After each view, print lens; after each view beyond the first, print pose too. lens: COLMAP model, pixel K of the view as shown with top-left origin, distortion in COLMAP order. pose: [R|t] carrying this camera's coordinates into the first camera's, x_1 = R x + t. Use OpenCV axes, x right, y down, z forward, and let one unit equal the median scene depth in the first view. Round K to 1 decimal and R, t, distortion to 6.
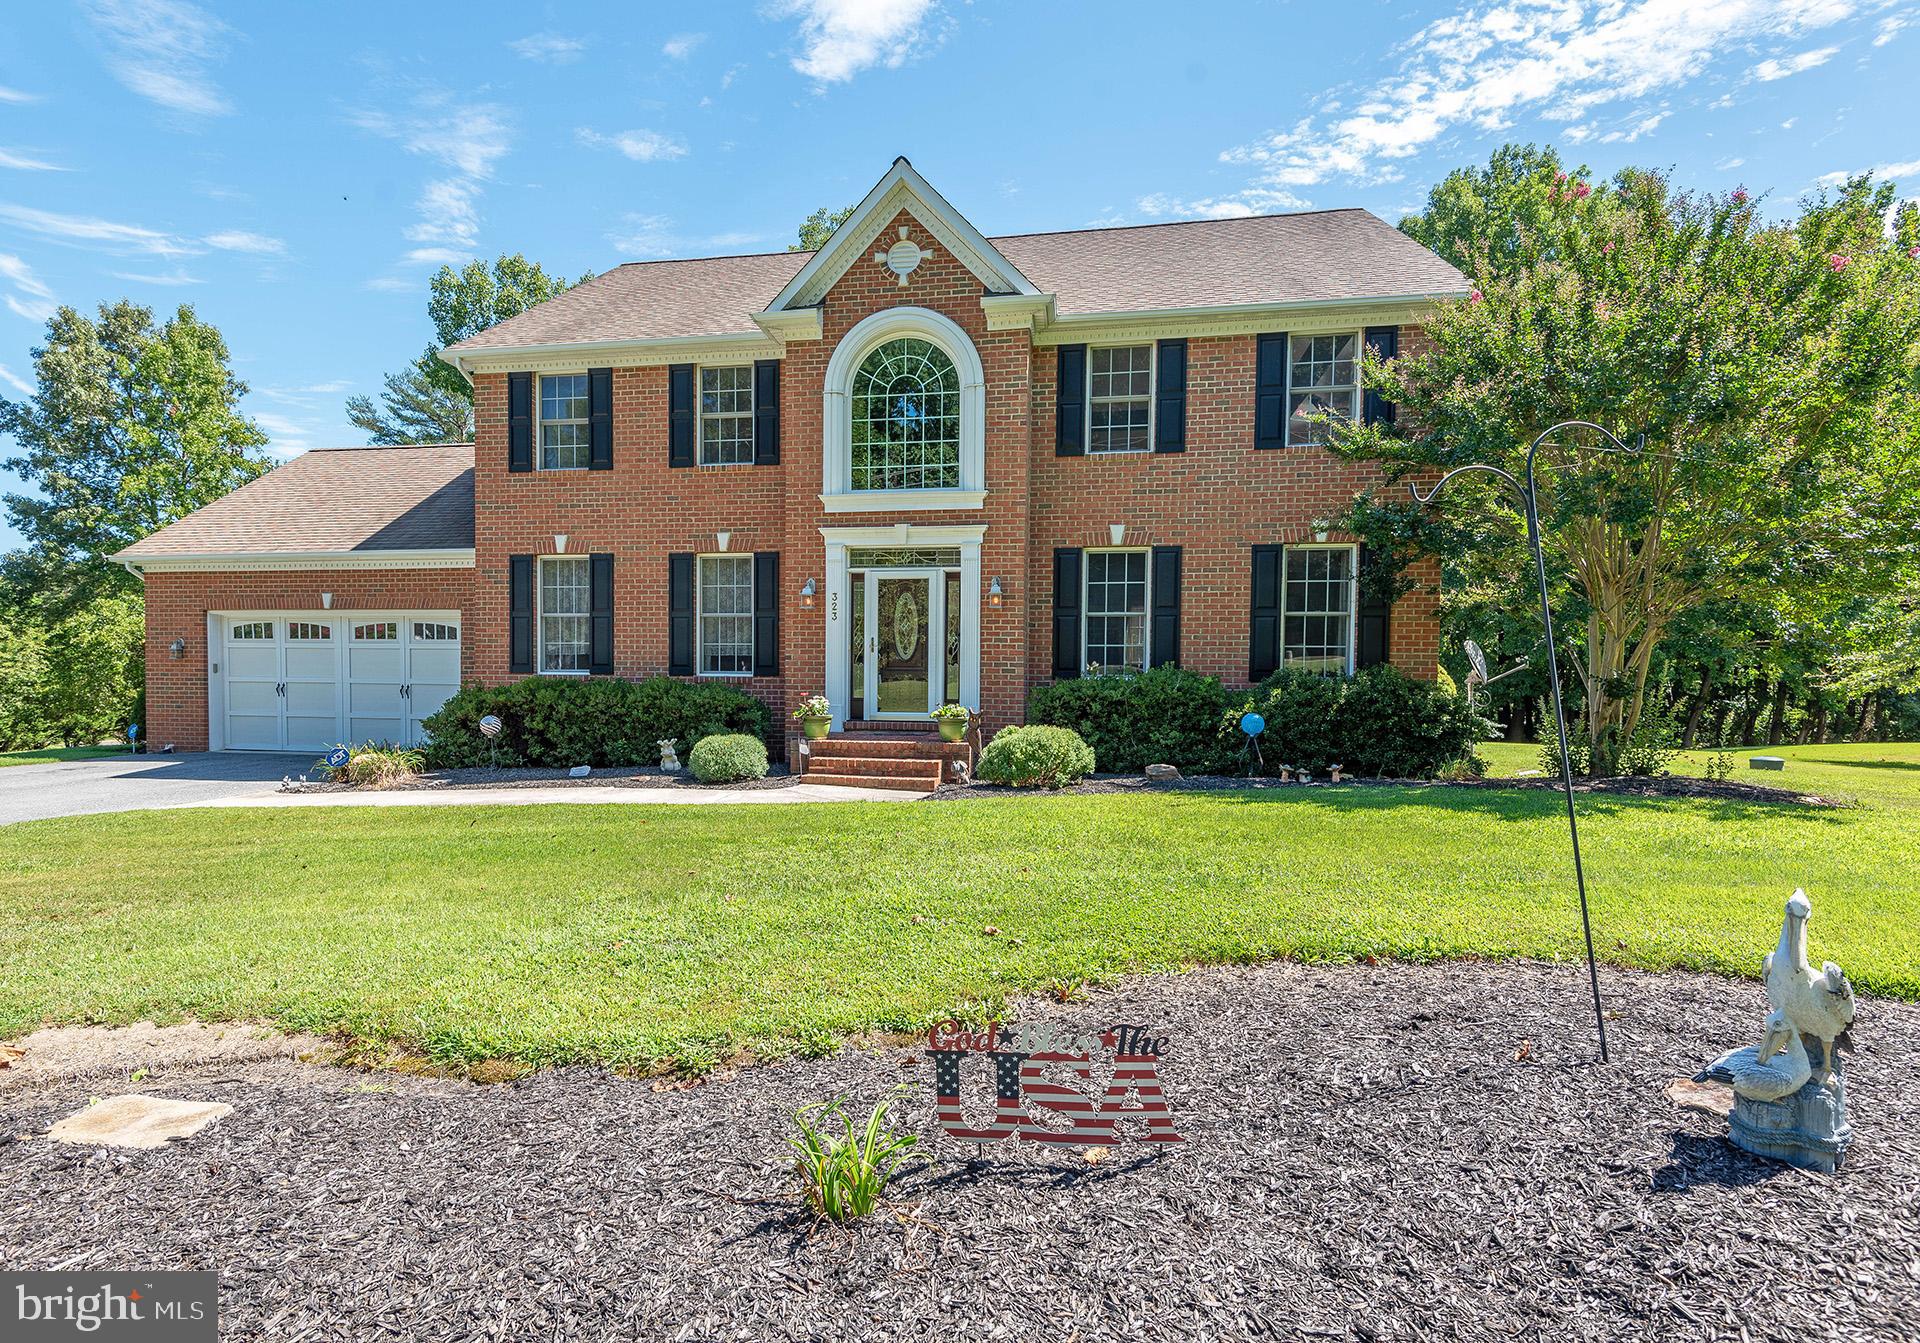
lens RADIAL K [[987.0, 0, 903.2], [0, 987.0, 710.4], [0, 0, 1]] dist [0.006631, -0.000167]
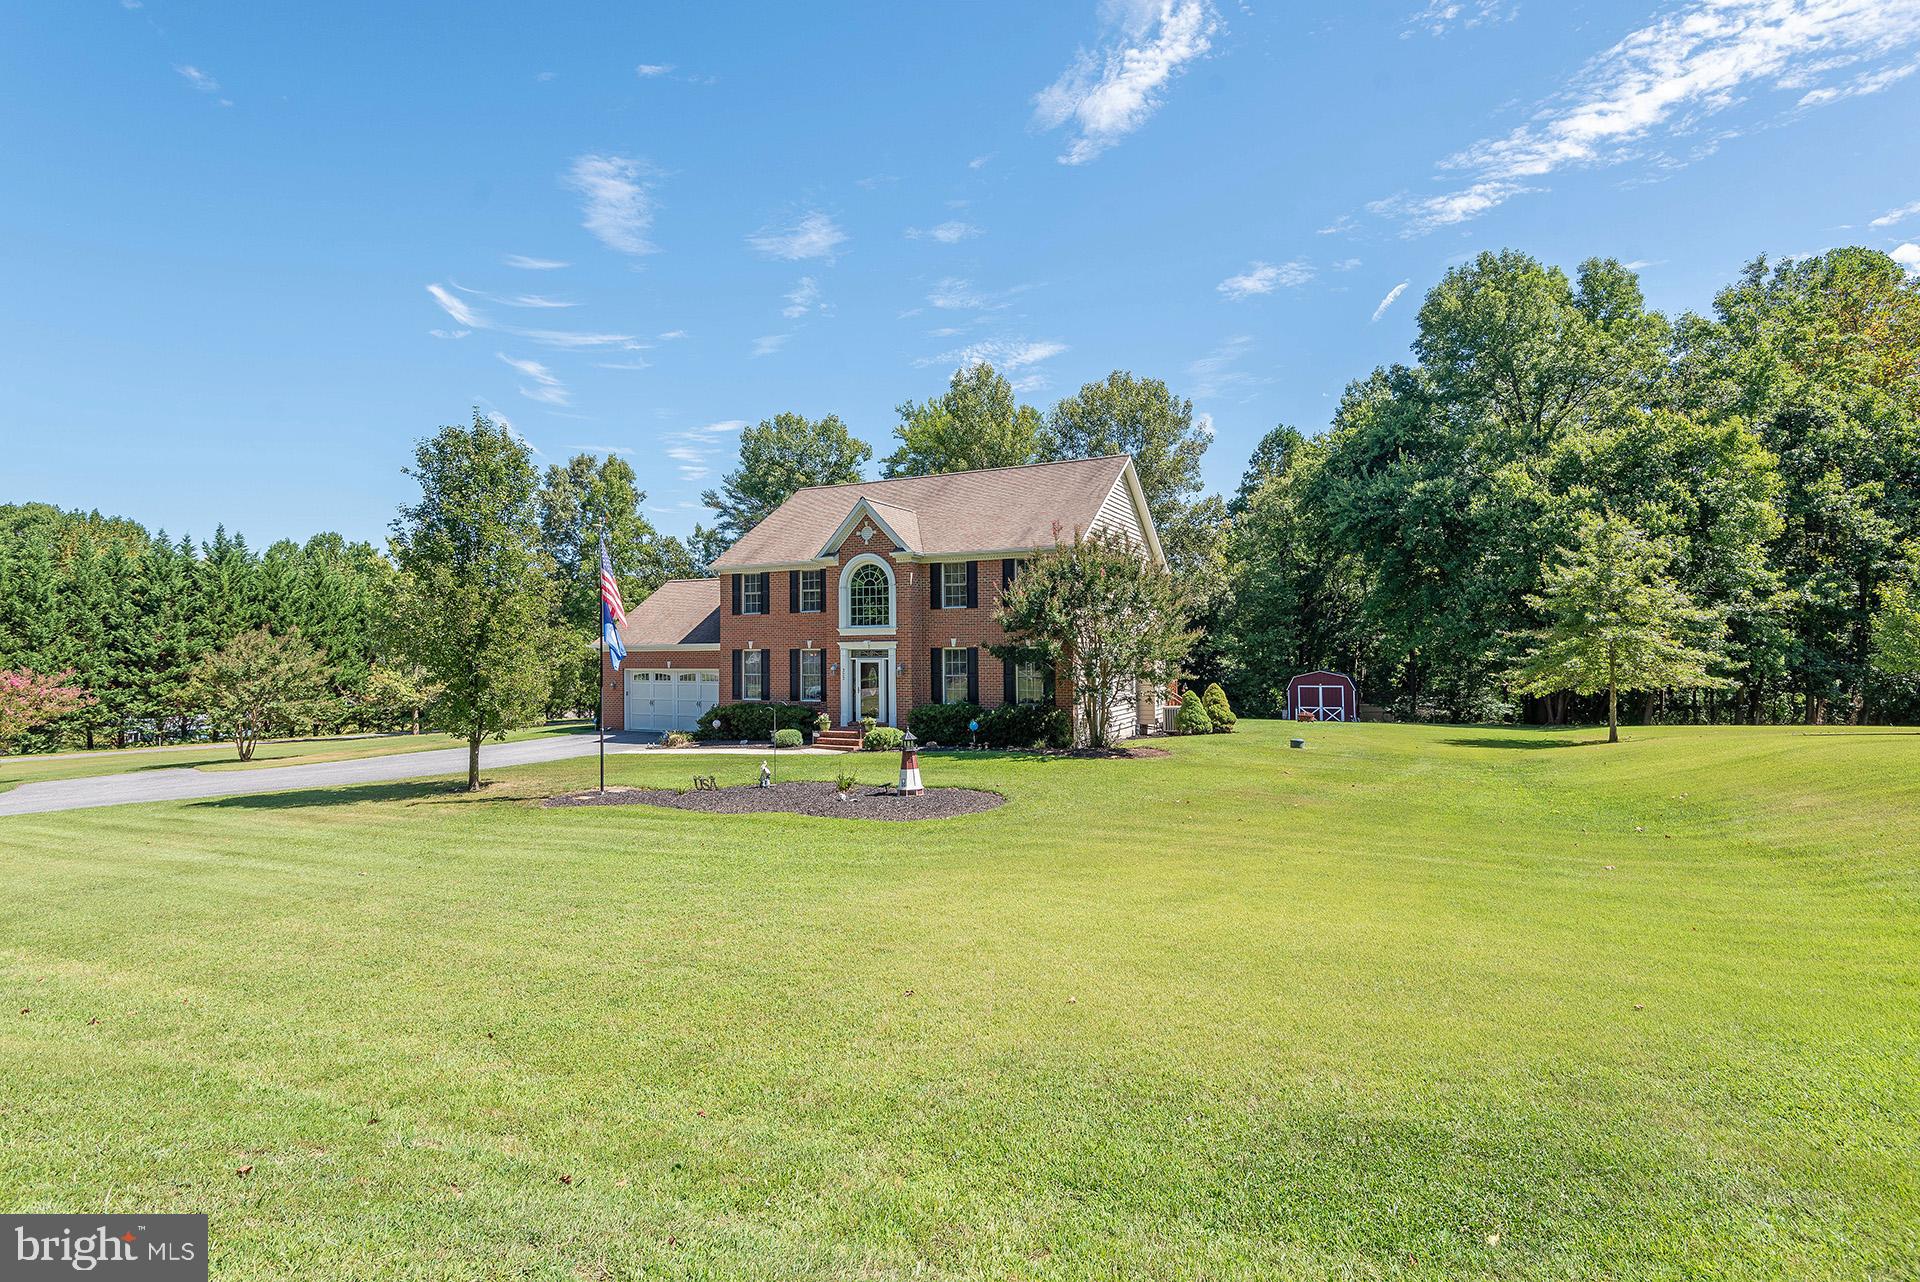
lens RADIAL K [[931.0, 0, 984.7], [0, 931.0, 607.0], [0, 0, 1]] dist [-0.001194, -0.008547]
pose [[0.969658, -0.032529, -0.242293, 0.825058], [0.015552, 0.997308, -0.071652, -0.100087], [0.243972, 0.065710, 0.967554, -1.142357]]
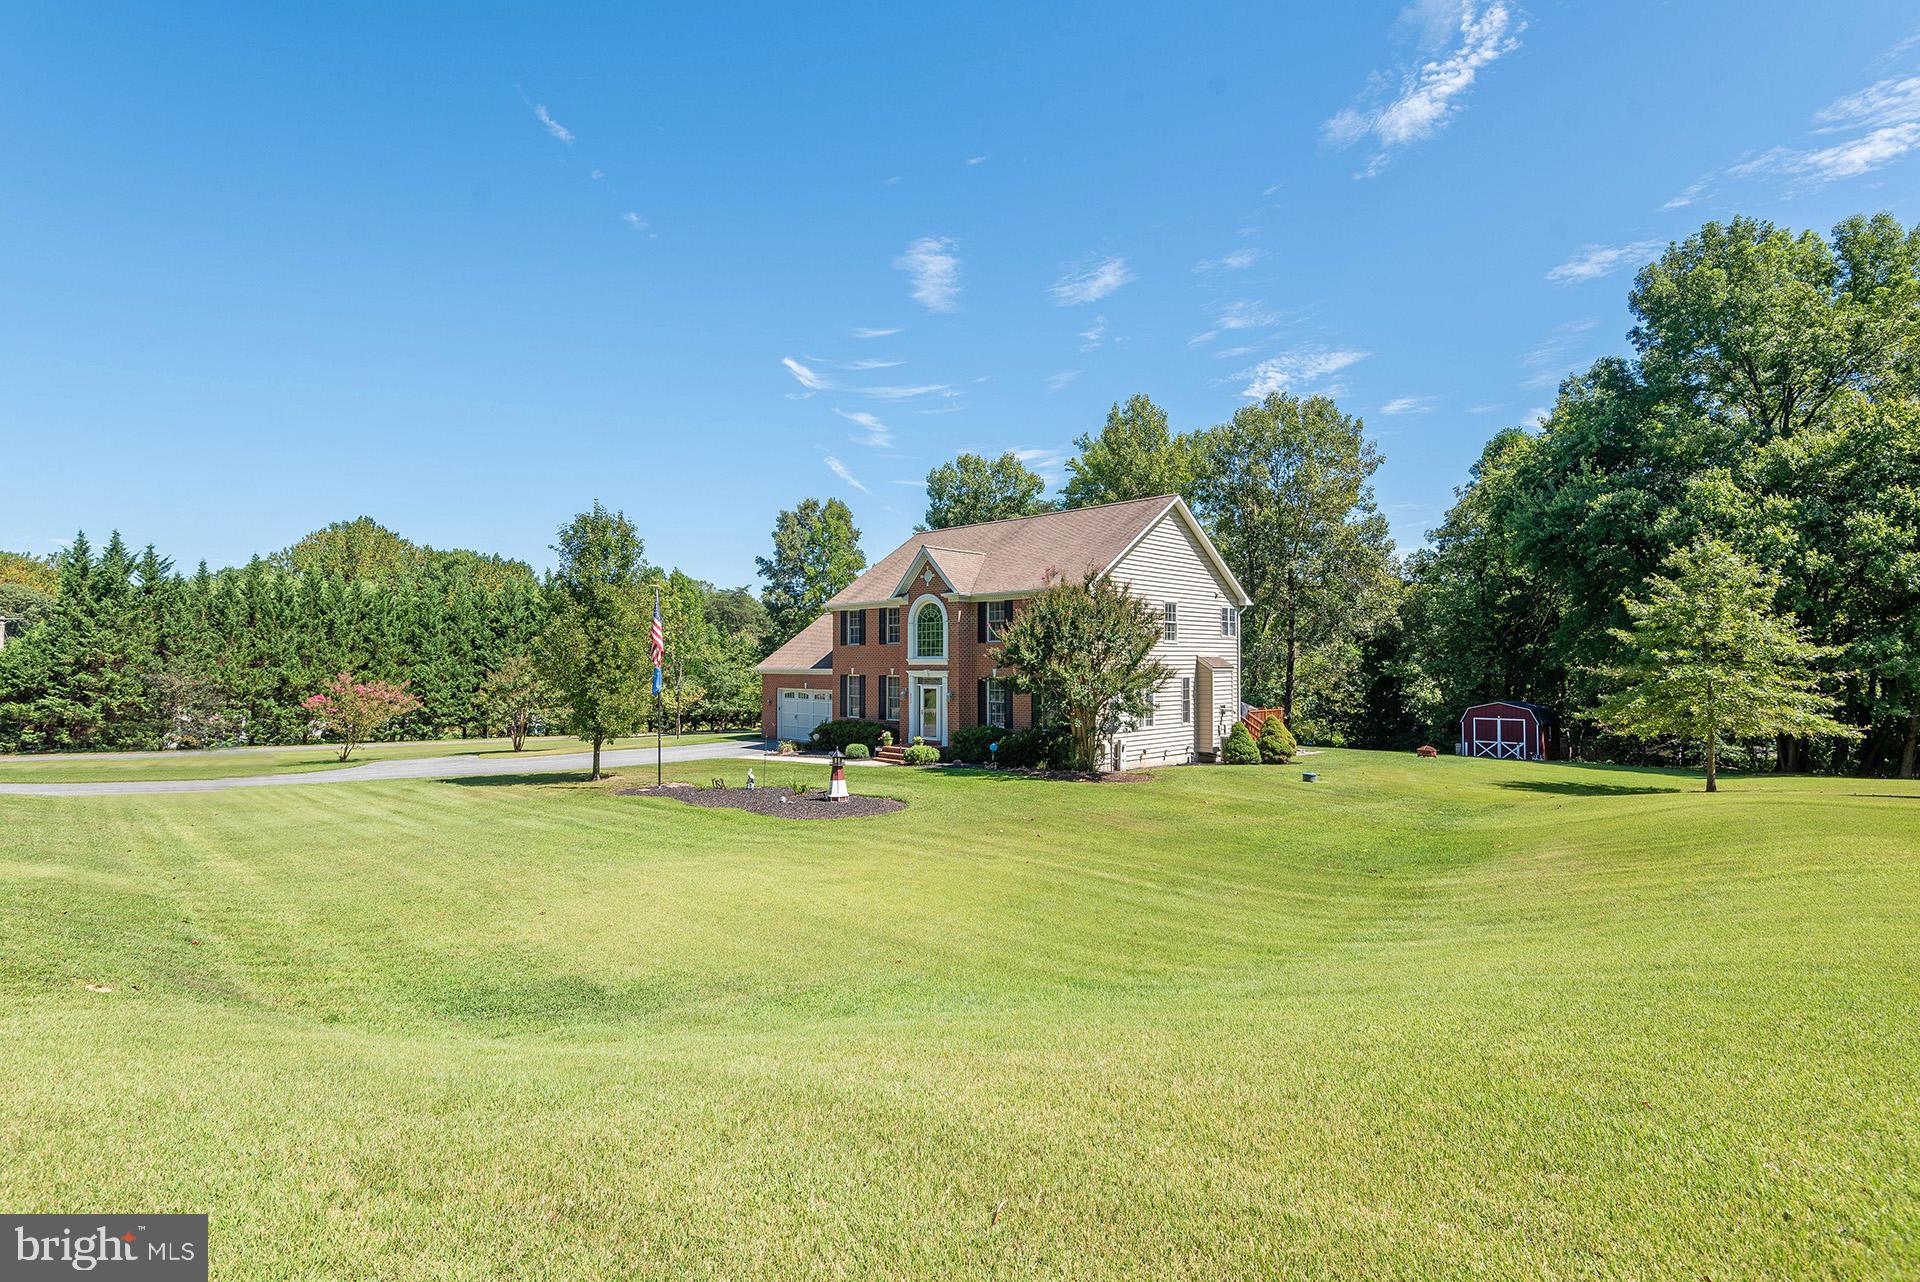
lens RADIAL K [[931.0, 0, 963.5], [0, 931.0, 628.0], [0, 0, 1]] dist [-0.001194, -0.008547]
pose [[0.837503, -0.031801, -0.545507, 1.513513], [-0.004942, 0.997824, -0.065755, -0.130530], [0.546411, 0.057766, 0.835523, -1.156680]]
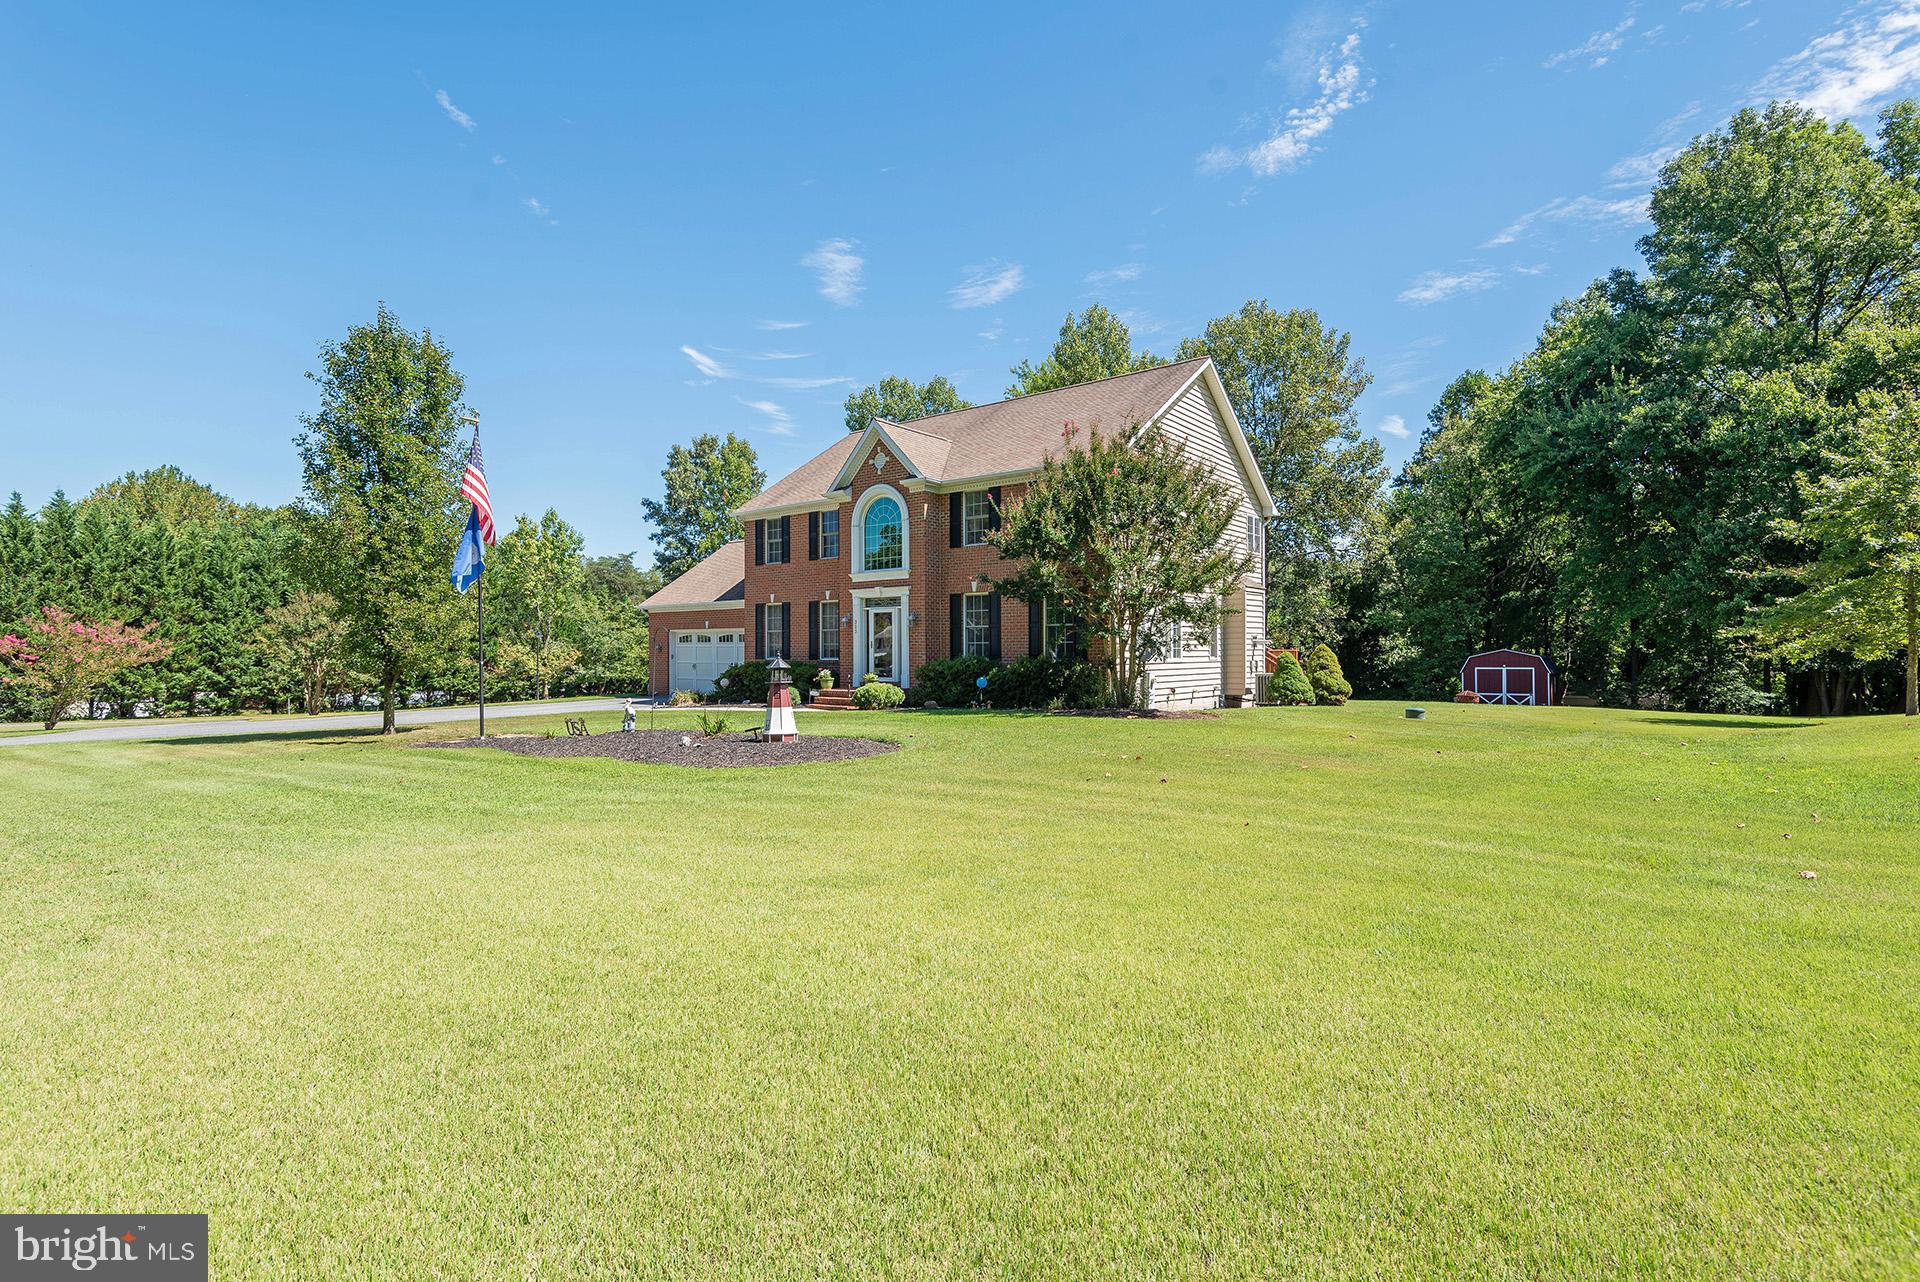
lens RADIAL K [[931.0, 0, 968.4], [0, 931.0, 635.1], [0, 0, 1]] dist [-0.001194, -0.008547]
pose [[0.895086, -0.023190, -0.445290, 1.023100], [0.003761, 0.999004, -0.044467, 0.002710], [0.445878, 0.038127, 0.894281, -0.664590]]
